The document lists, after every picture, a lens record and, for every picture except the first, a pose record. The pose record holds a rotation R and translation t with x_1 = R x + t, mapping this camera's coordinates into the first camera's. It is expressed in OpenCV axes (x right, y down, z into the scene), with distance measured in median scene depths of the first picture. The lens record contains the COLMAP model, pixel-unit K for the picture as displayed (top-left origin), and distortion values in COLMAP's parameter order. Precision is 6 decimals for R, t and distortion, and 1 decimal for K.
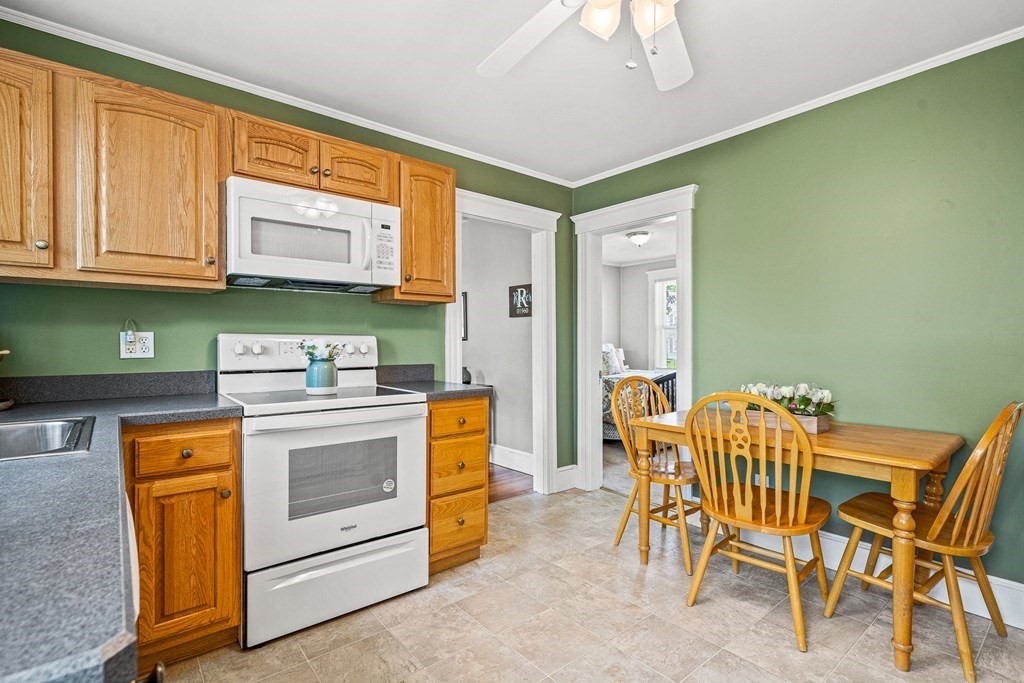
lens RADIAL K [[478.1, 0, 510.0], [0, 478.1, 347.8], [0, 0, 1]] dist [0.001424, 0.000392]
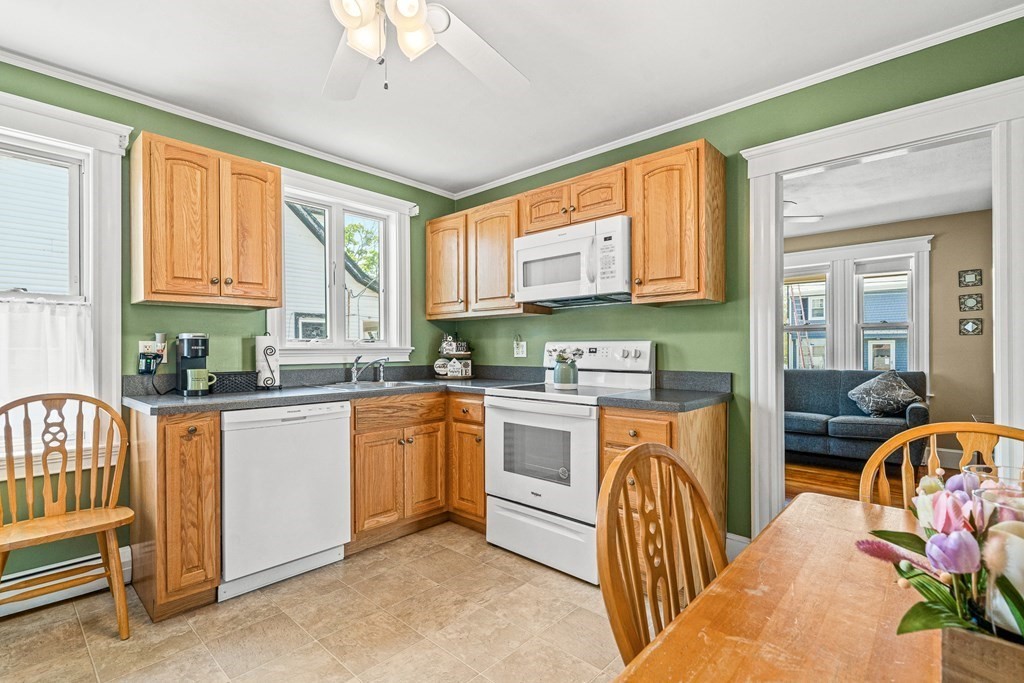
lens RADIAL K [[478.1, 0, 510.0], [0, 478.1, 347.8], [0, 0, 1]] dist [0.001424, 0.000392]
pose [[0.141834, 0.000896, -0.989890, 0.842316], [-0.003216, 0.999995, 0.000444, -0.010476], [0.989885, 0.003121, 0.141836, 0.697828]]
